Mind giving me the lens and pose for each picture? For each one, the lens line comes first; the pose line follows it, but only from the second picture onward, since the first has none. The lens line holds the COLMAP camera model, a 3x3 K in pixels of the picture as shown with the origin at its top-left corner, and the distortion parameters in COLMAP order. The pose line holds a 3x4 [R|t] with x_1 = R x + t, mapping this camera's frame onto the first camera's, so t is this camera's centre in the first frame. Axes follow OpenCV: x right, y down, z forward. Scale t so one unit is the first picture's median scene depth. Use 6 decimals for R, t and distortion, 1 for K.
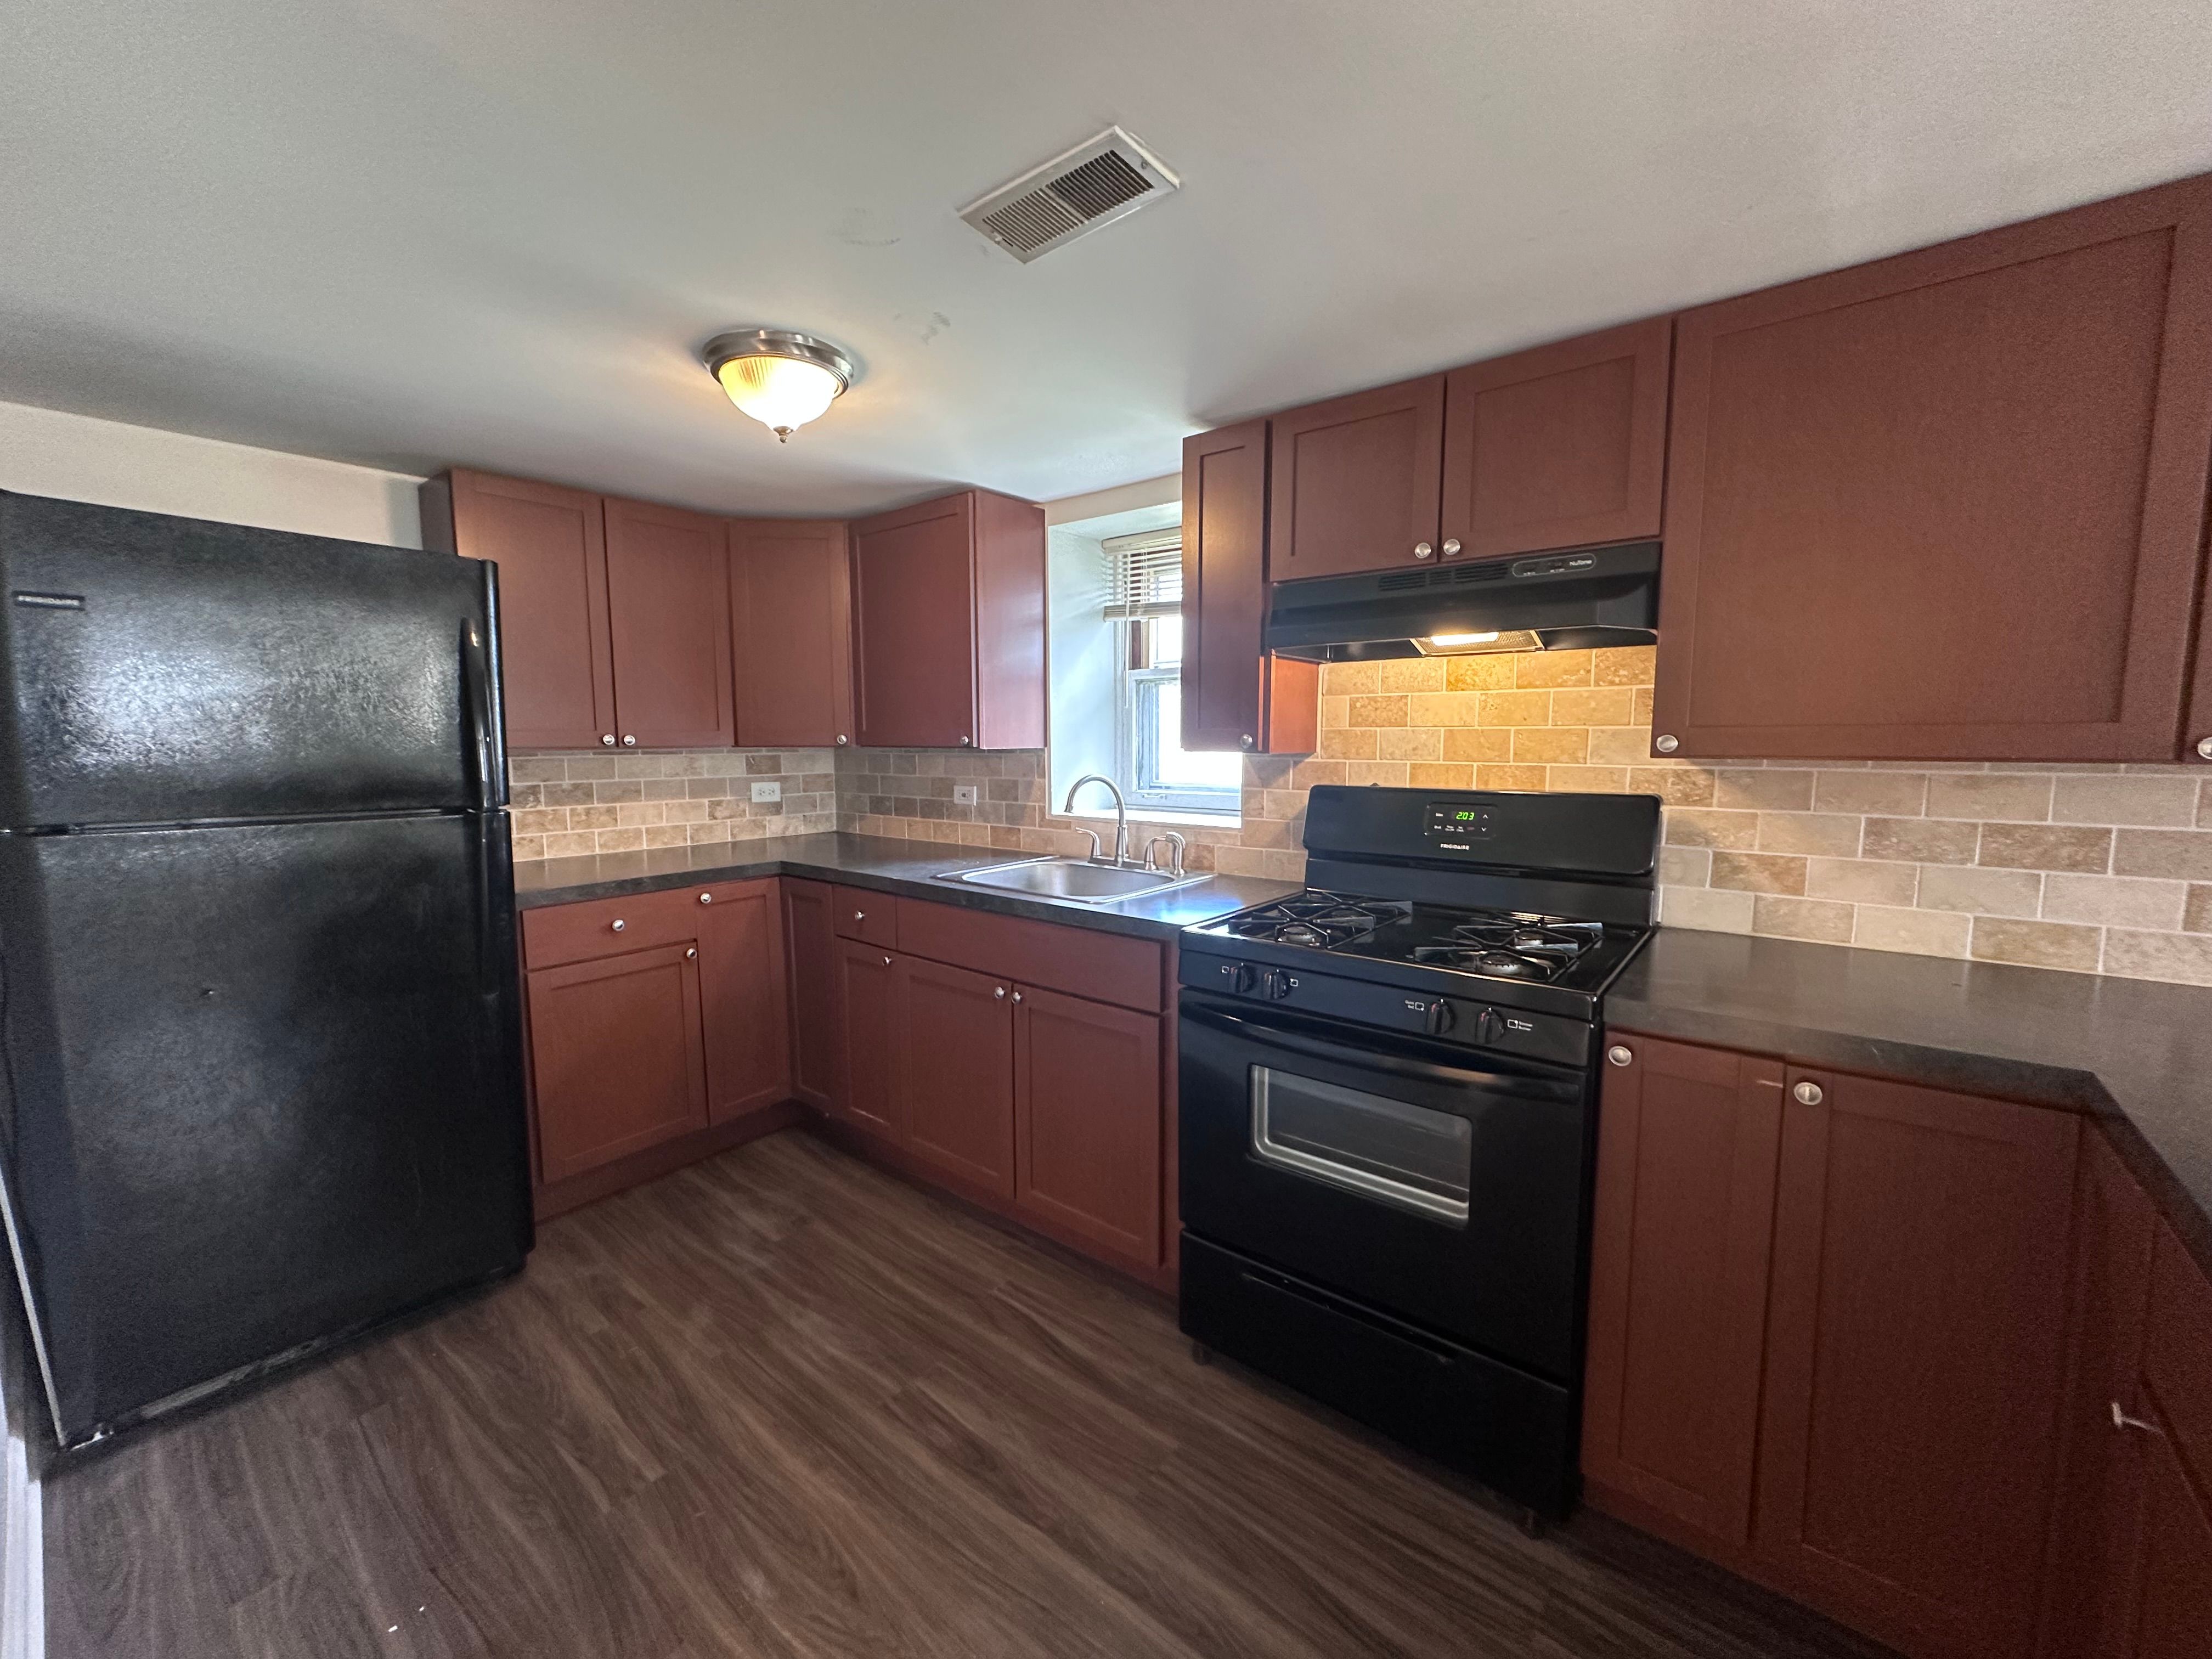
lens RADIAL K [[882.2, 0, 1106.0], [0, 882.2, 829.5], [0, 0, 1]] dist [-0.002248, -0.000205]
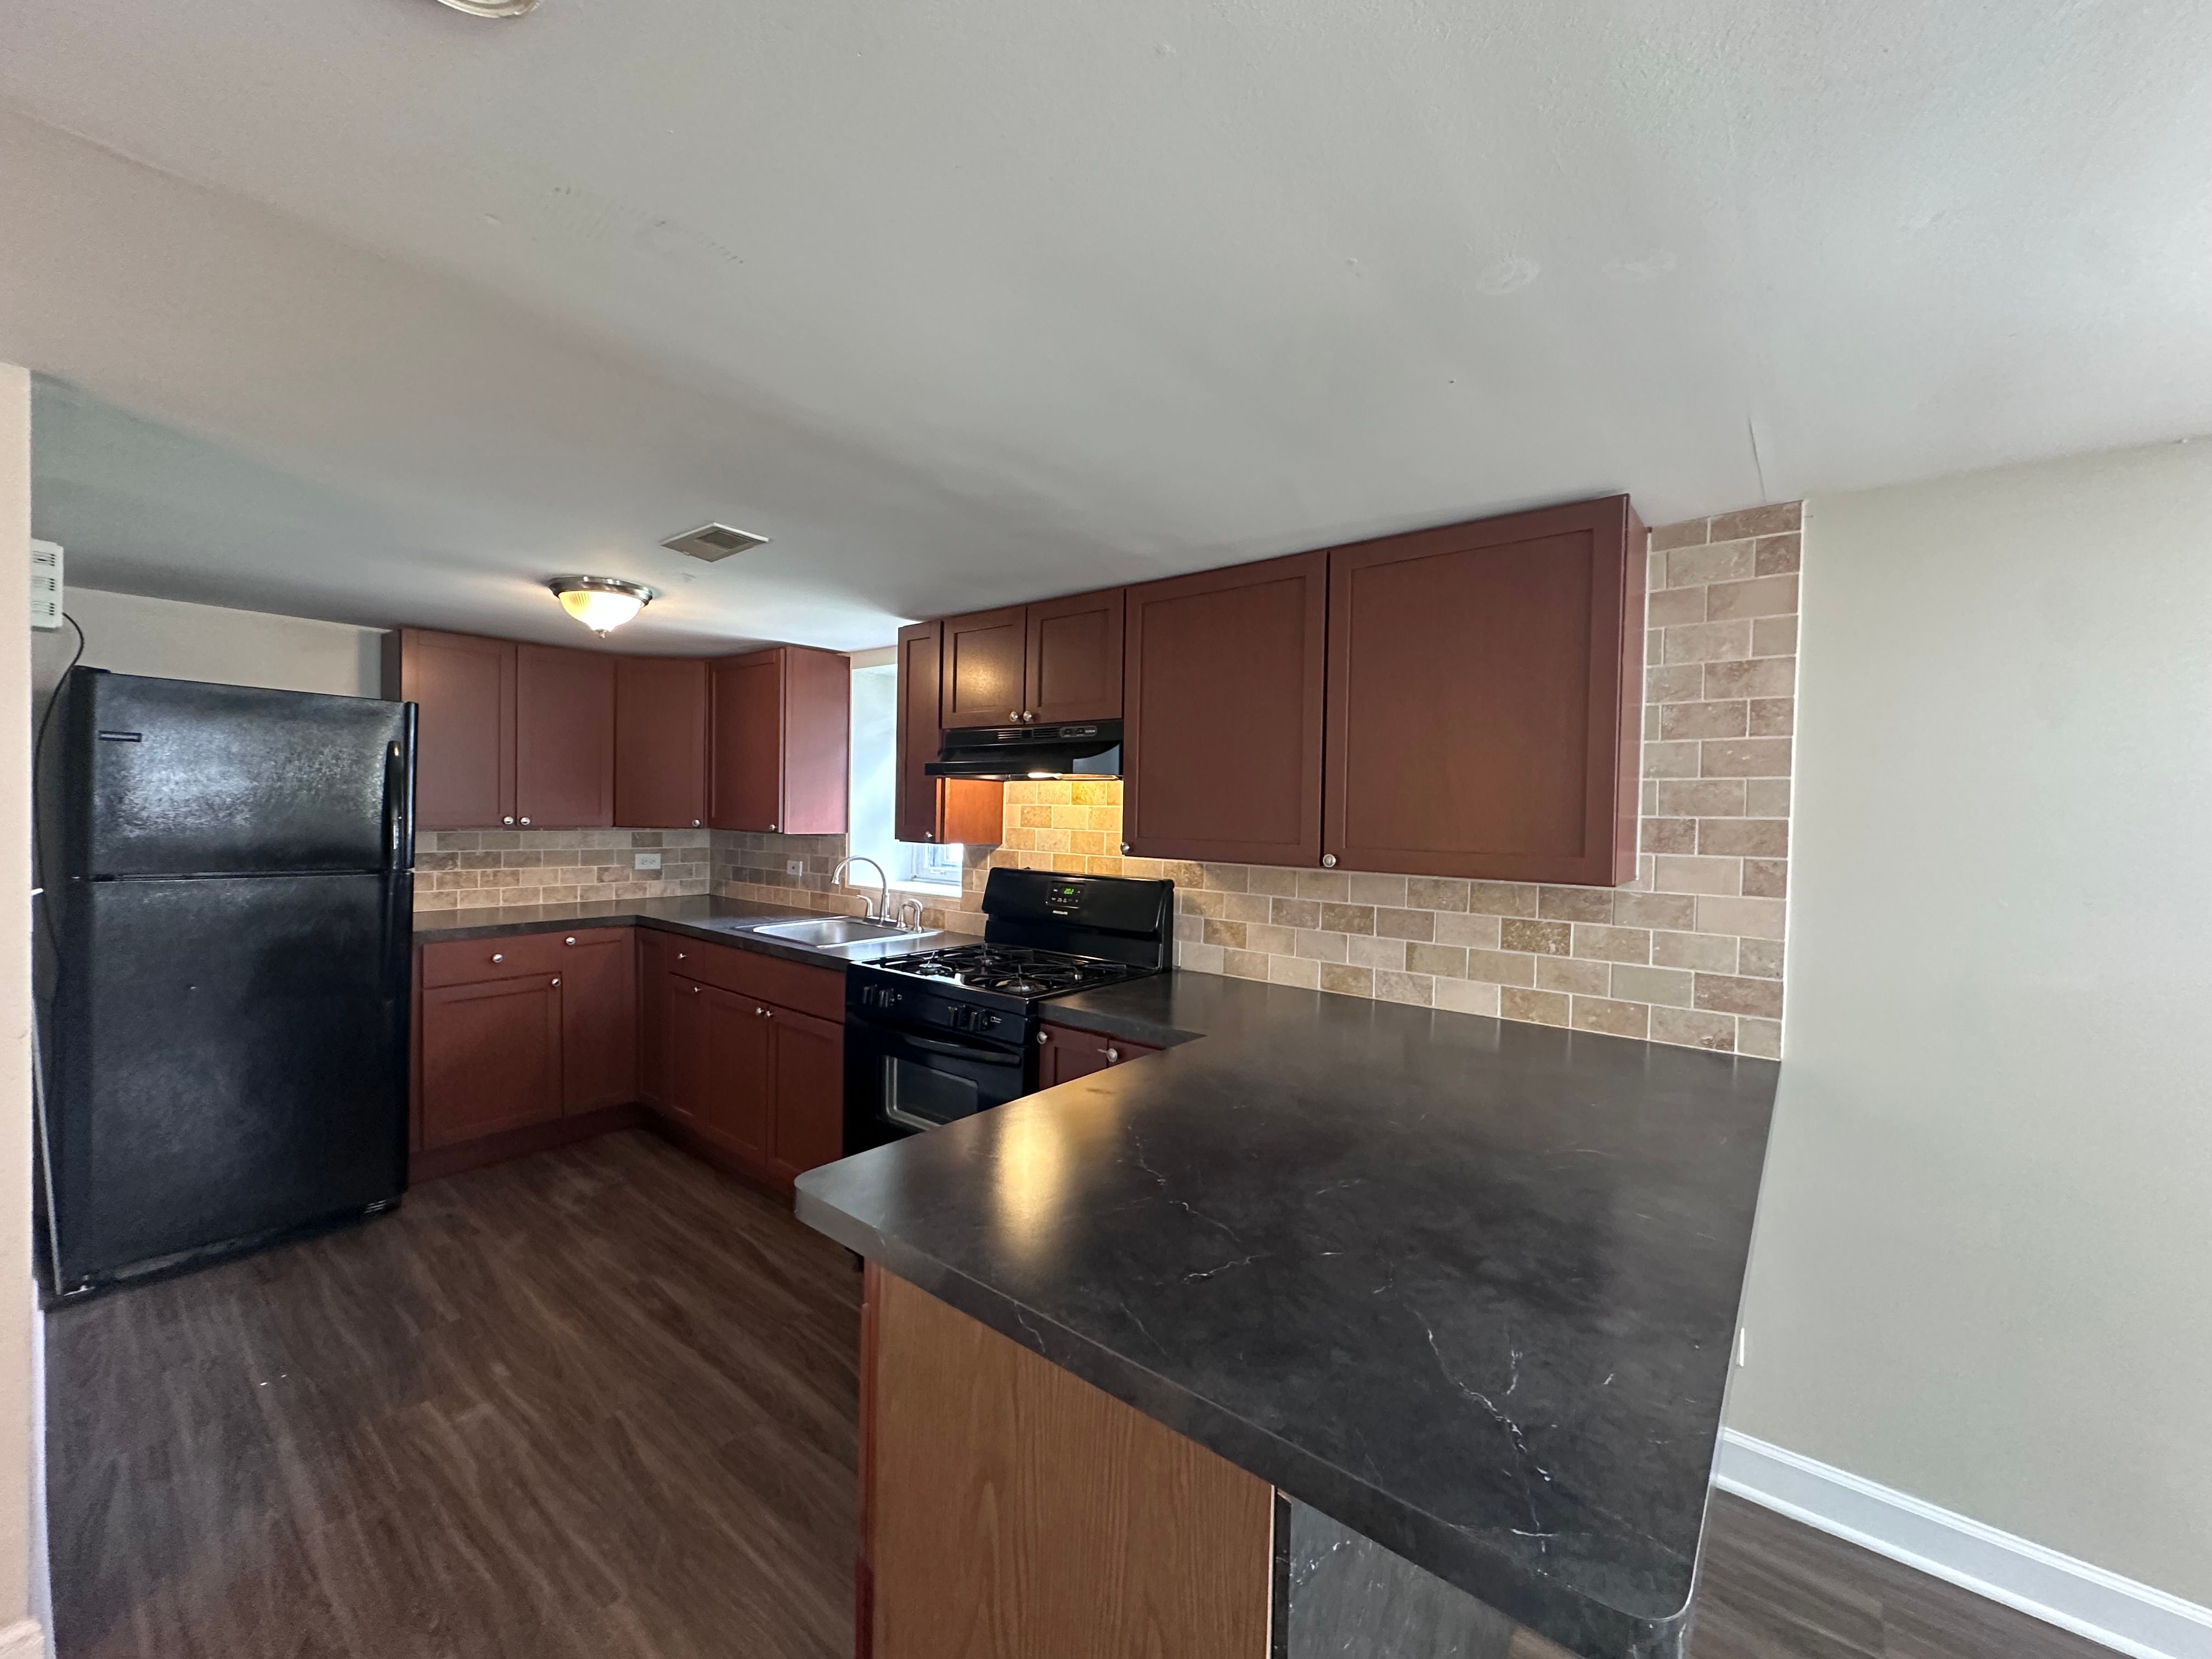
lens RADIAL K [[882.2, 0, 1106.0], [0, 882.2, 829.5], [0, 0, 1]] dist [-0.002248, -0.000205]
pose [[0.999718, 0.023744, -0.000622, 0.472425], [-0.023714, 0.996251, -0.083195, 0.002396], [-0.001356, 0.083186, 0.996533, -0.459842]]
